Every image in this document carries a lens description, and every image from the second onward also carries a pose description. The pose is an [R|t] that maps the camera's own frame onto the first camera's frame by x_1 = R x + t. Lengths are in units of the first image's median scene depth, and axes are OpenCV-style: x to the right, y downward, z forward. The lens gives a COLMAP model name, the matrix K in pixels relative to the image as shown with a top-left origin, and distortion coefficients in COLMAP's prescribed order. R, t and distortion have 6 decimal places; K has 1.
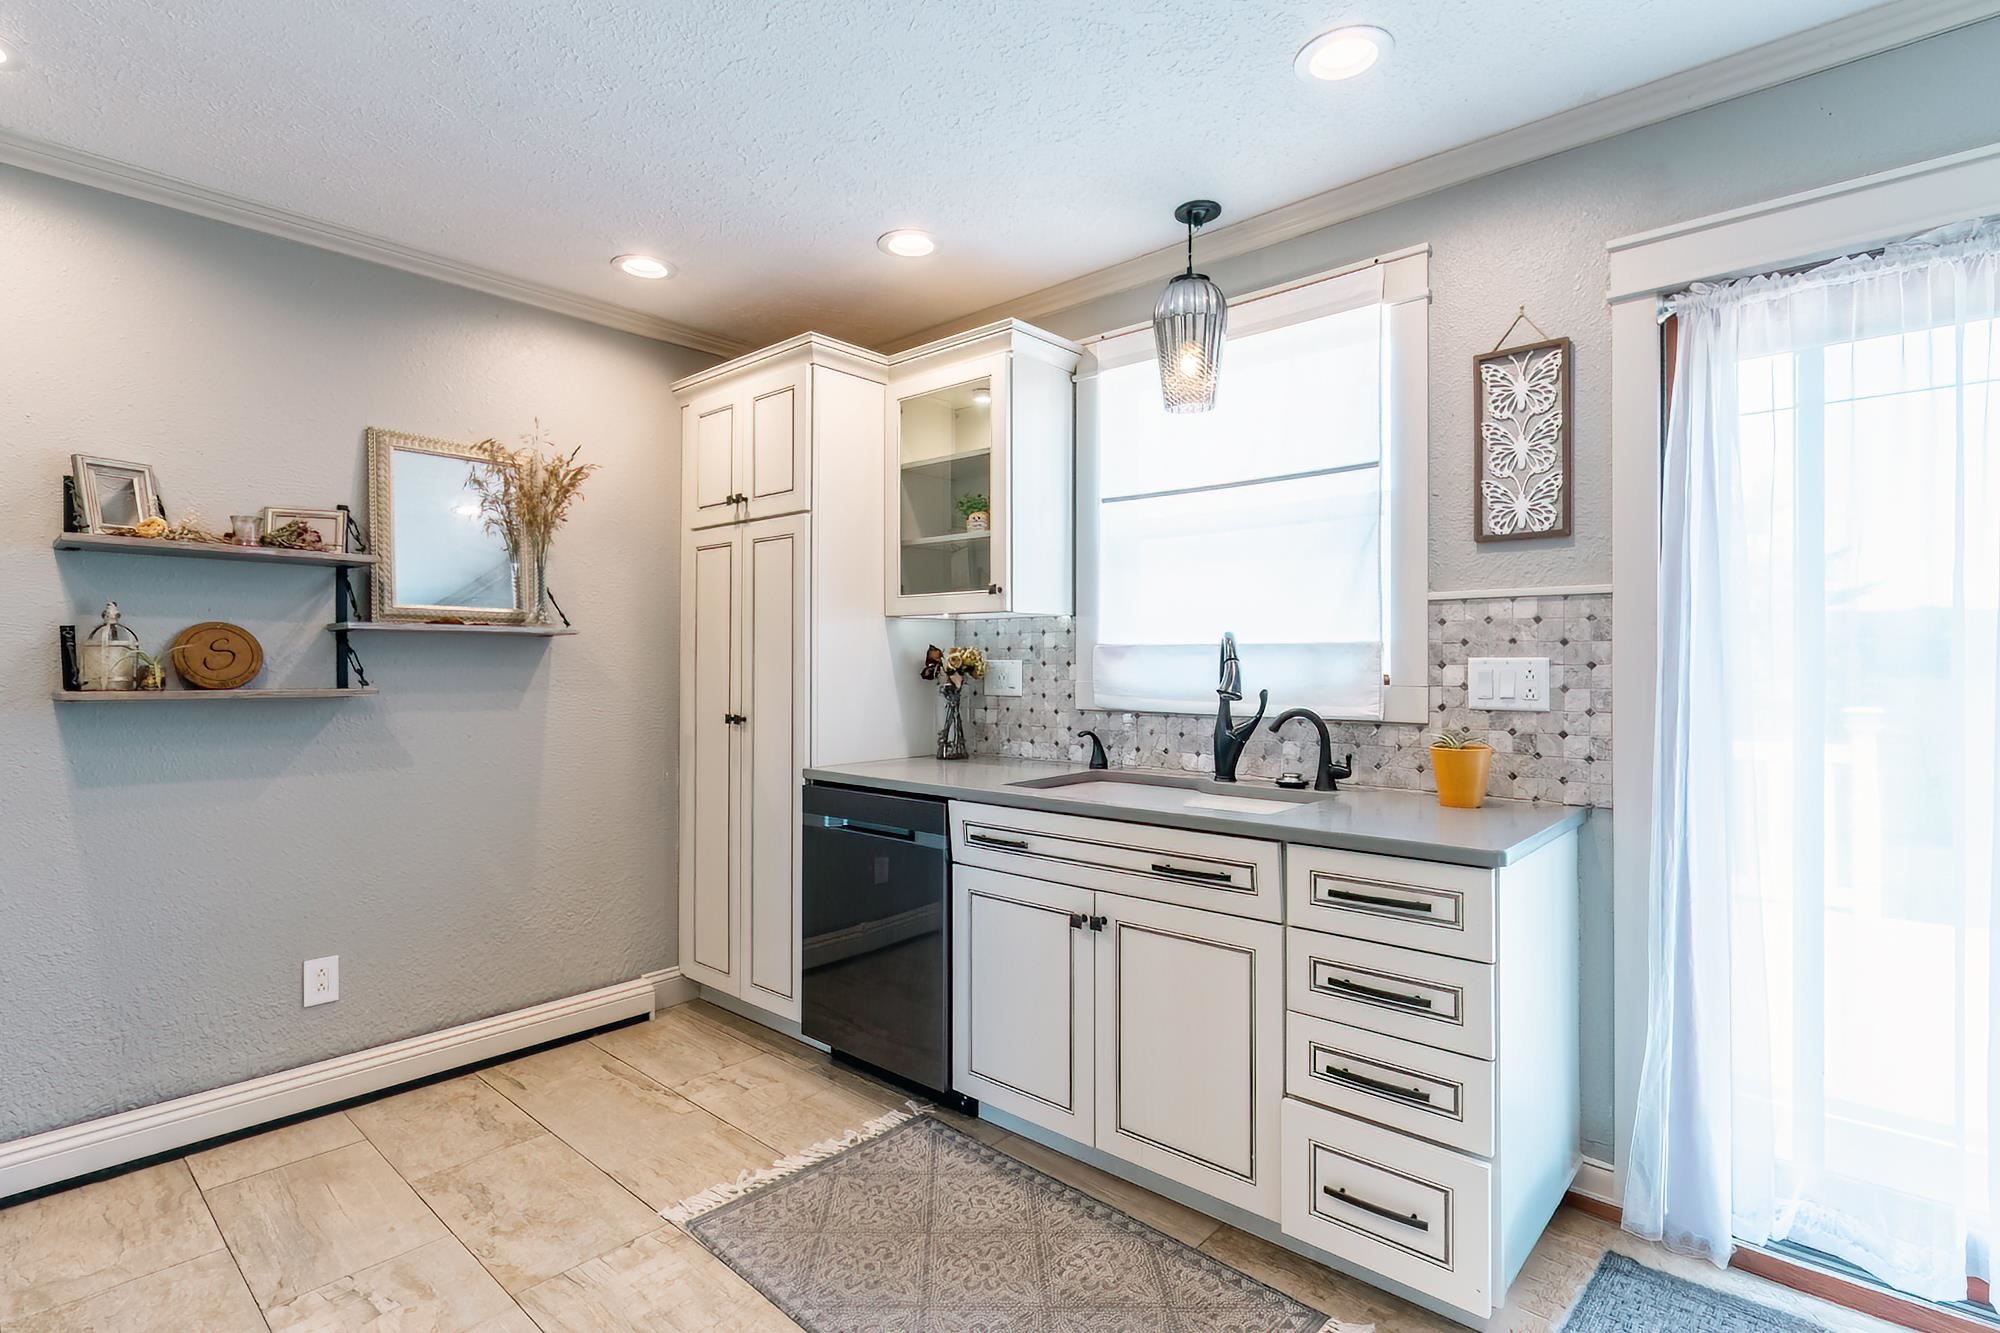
lens RADIAL K [[957.0, 0, 1005.4], [0, 957.0, 656.6], [0, 0, 1]] dist [-0.000080, -0.000365]
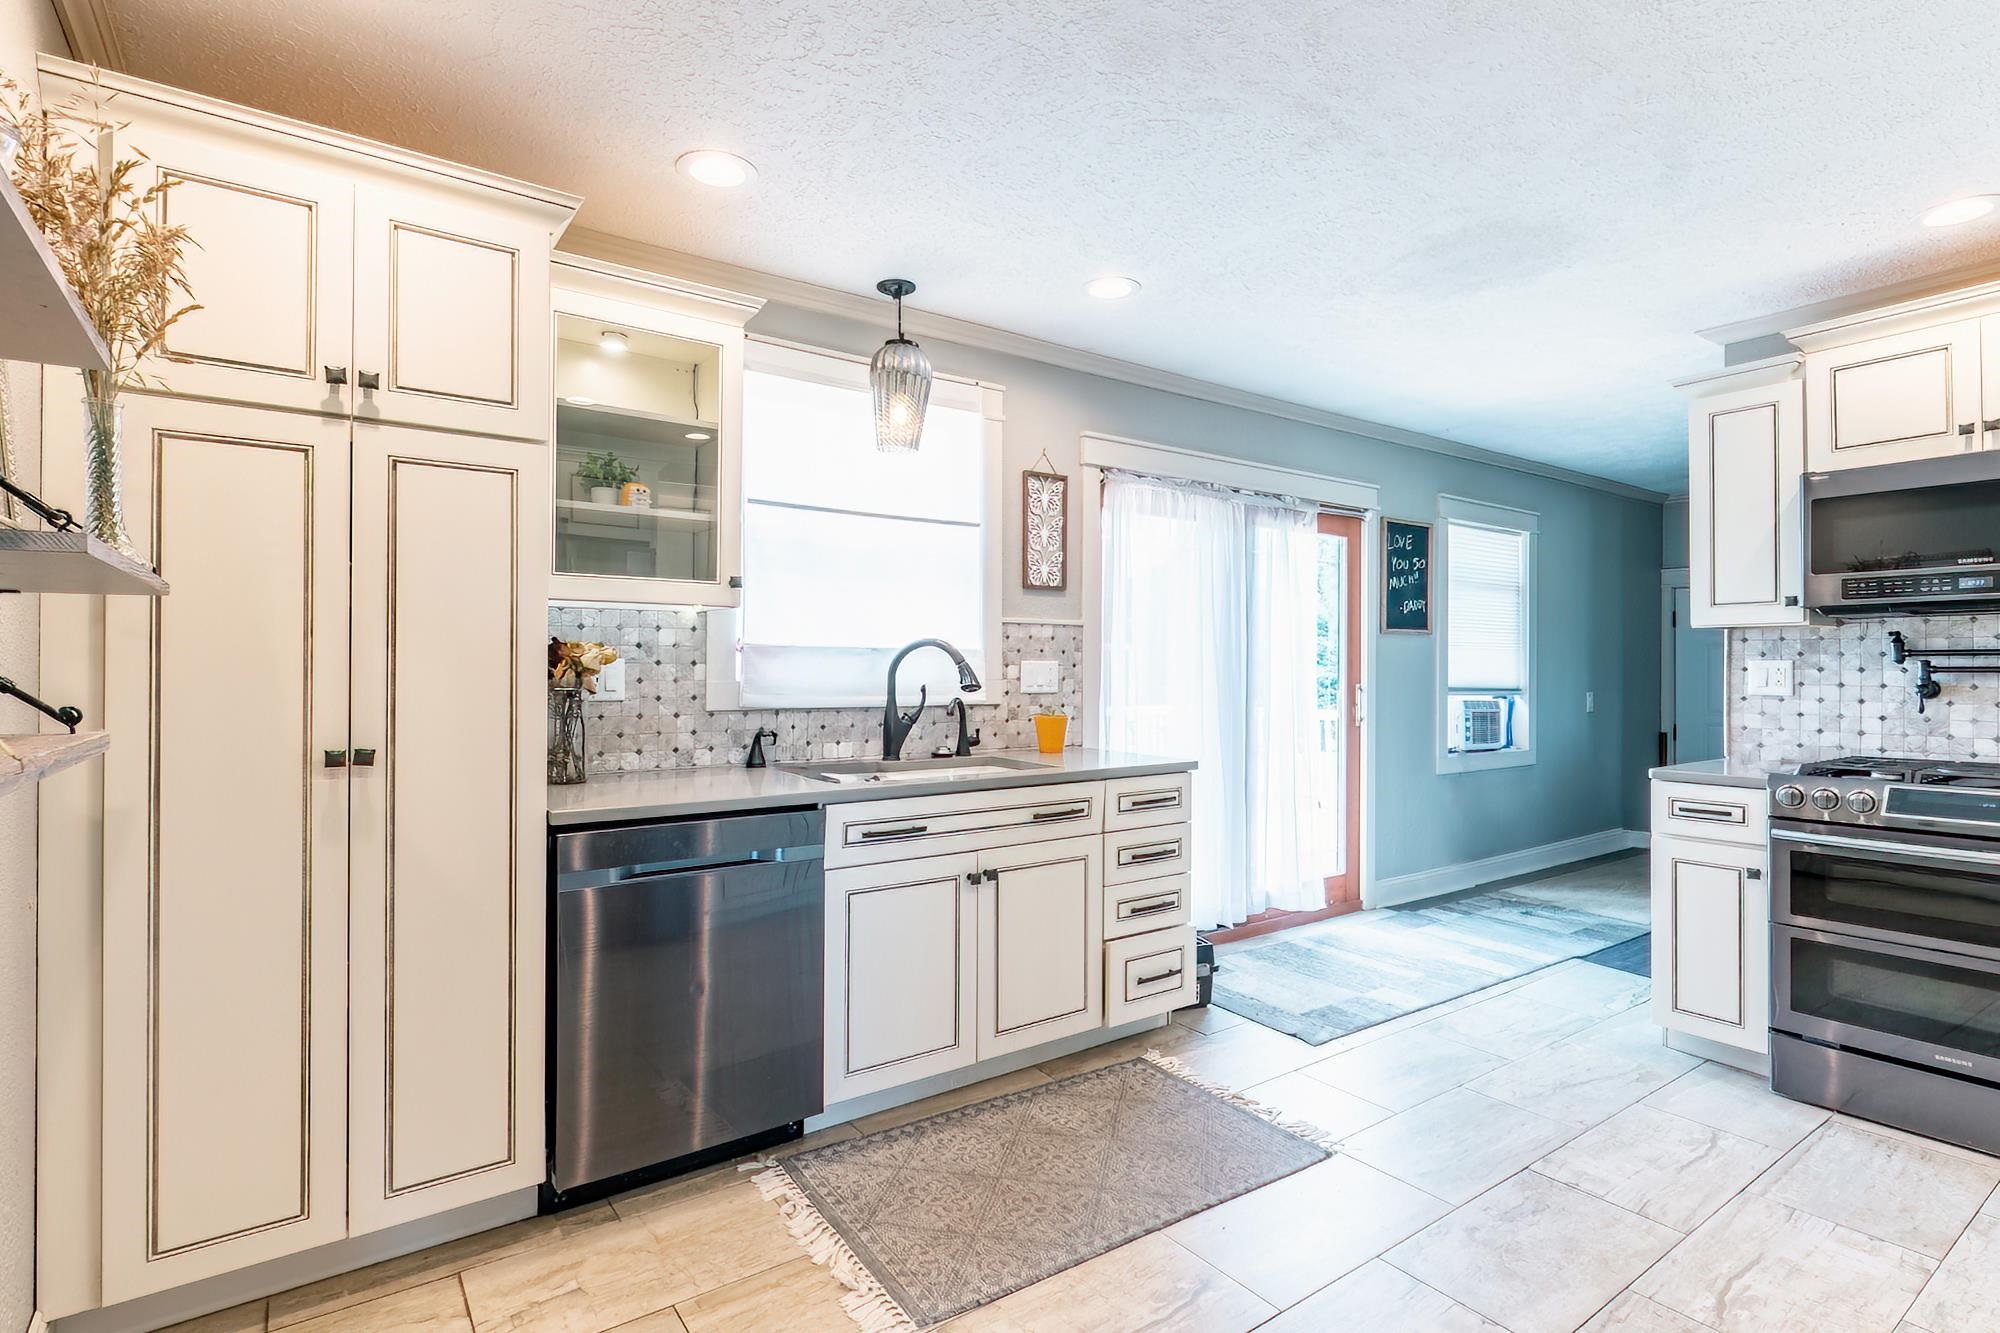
lens RADIAL K [[957.0, 0, 958.9], [0, 957.0, 660.0], [0, 0, 1]] dist [-0.000080, -0.000365]
pose [[0.245035, 0.005277, 0.969500, -0.979660], [-0.010859, 0.999937, -0.002698, 0.005028], [-0.969453, -0.009866, 0.245077, 0.652999]]
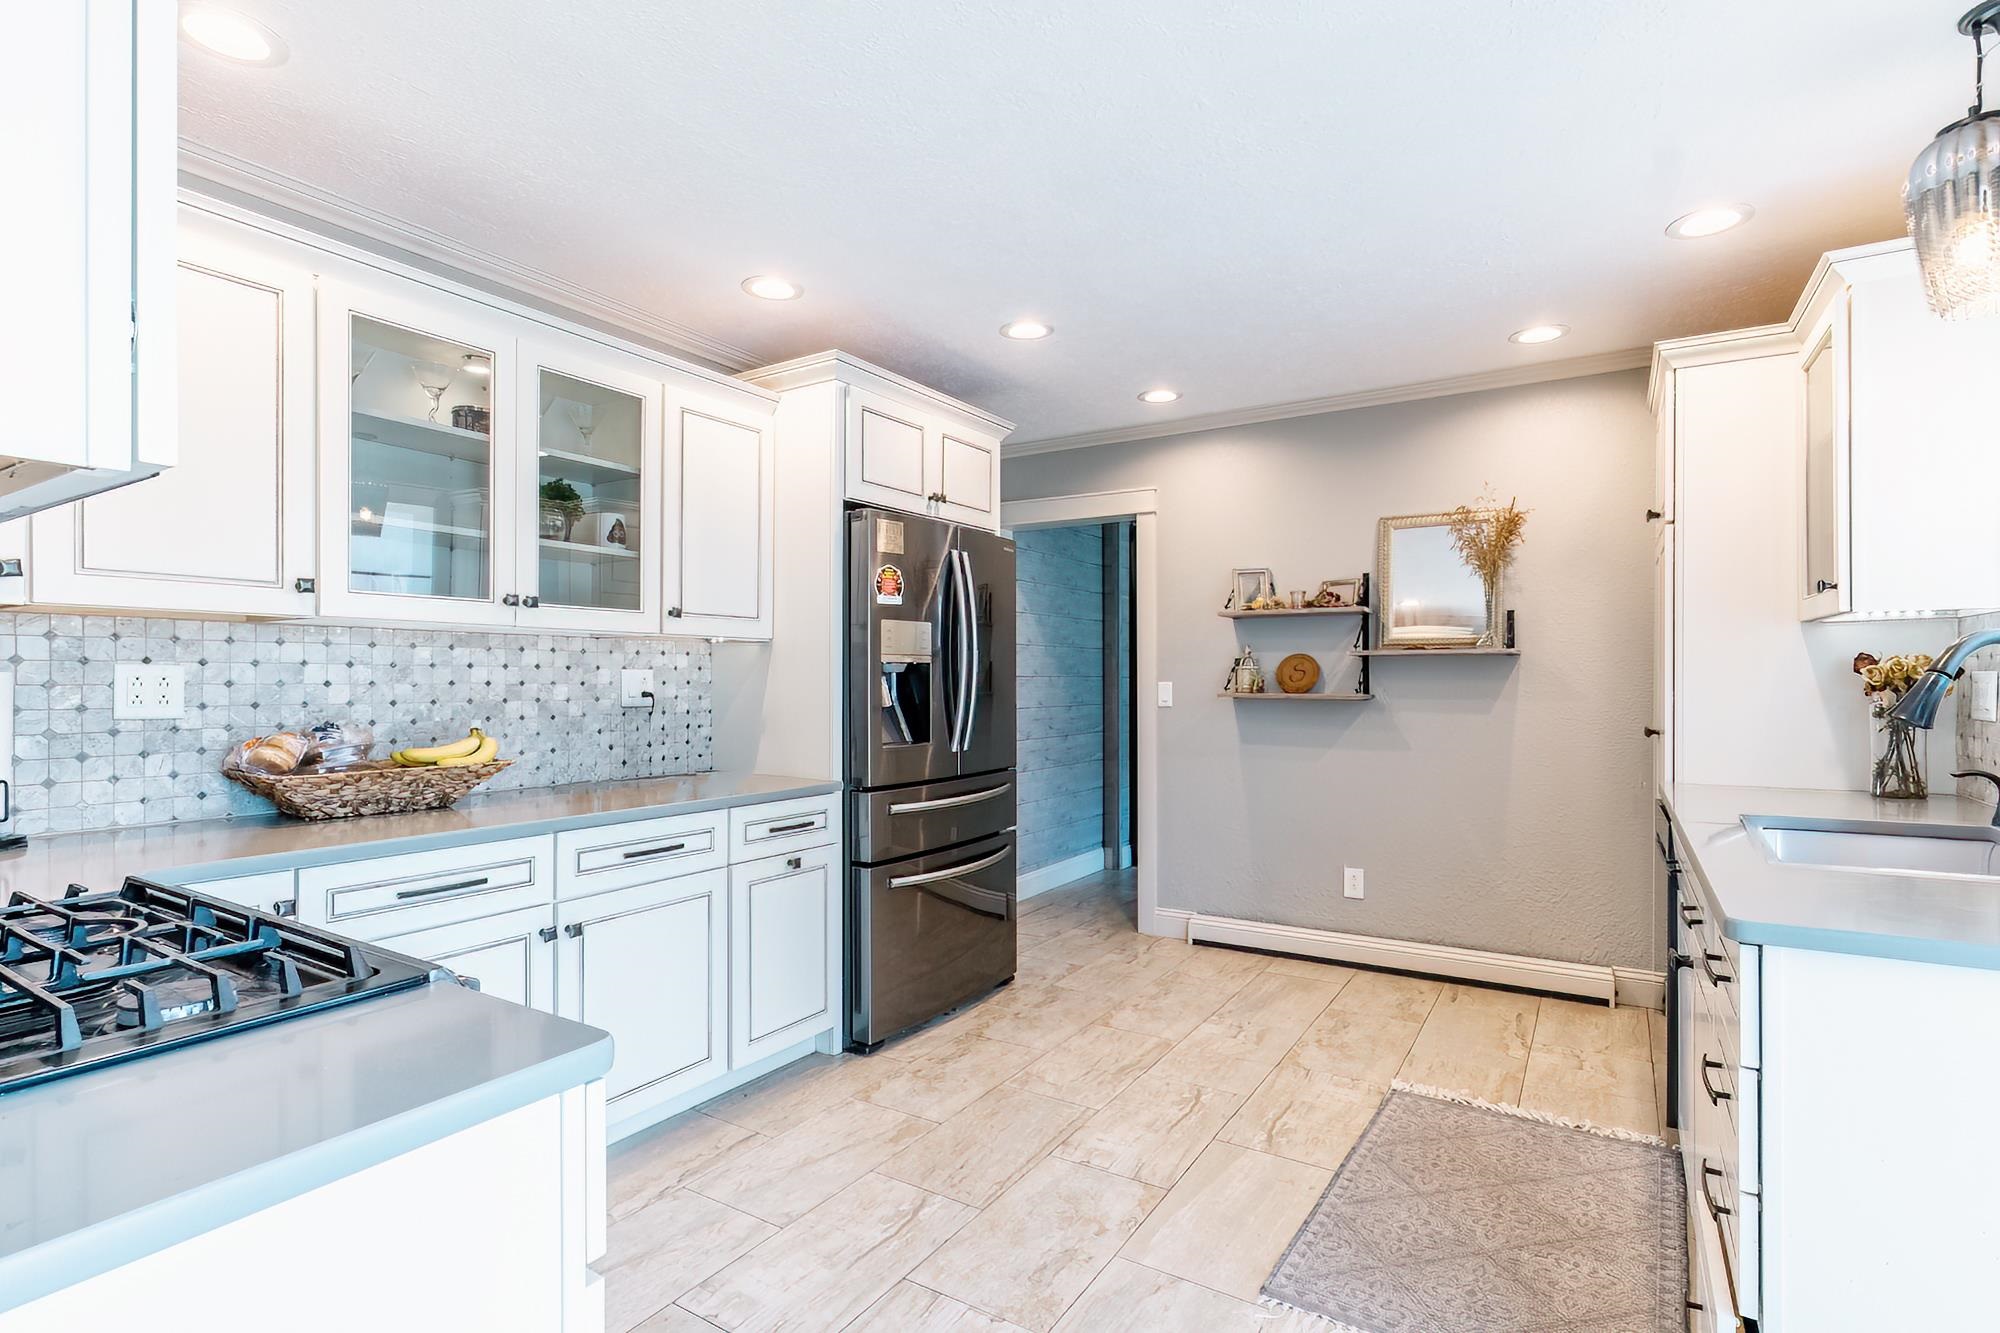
lens RADIAL K [[957.0, 0, 1000.1], [0, 957.0, 677.1], [0, 0, 1]] dist [-0.000080, -0.000365]
pose [[0.174683, -0.001897, -0.984623, 0.776169], [0.011131, 0.999938, 0.000048, -0.000934], [0.984562, -0.010968, 0.174693, 0.185386]]
